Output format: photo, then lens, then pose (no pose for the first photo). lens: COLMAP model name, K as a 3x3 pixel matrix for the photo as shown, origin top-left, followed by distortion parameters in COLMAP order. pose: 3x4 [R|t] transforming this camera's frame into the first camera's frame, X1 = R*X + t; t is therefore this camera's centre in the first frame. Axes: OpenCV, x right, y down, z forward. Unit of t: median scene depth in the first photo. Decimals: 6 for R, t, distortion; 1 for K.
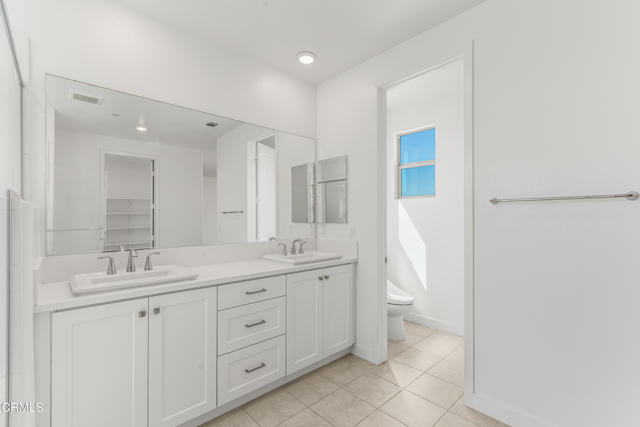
lens RADIAL K [[289.3, 0, 320.8], [0, 289.3, 215.7], [0, 0, 1]] dist [0.004753, -0.000027]
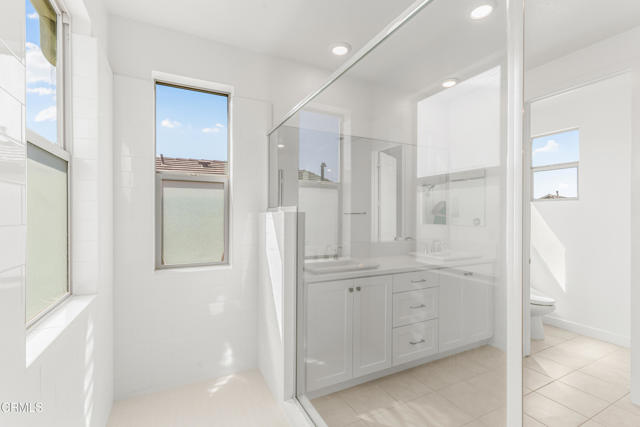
lens RADIAL K [[289.3, 0, 318.5], [0, 289.3, 214.2], [0, 0, 1]] dist [0.004753, -0.000027]
pose [[0.959231, -0.000847, -0.282622, -0.195950], [0.001819, 0.999993, 0.003177, -0.021944], [0.282617, -0.003562, 0.959226, -0.223242]]
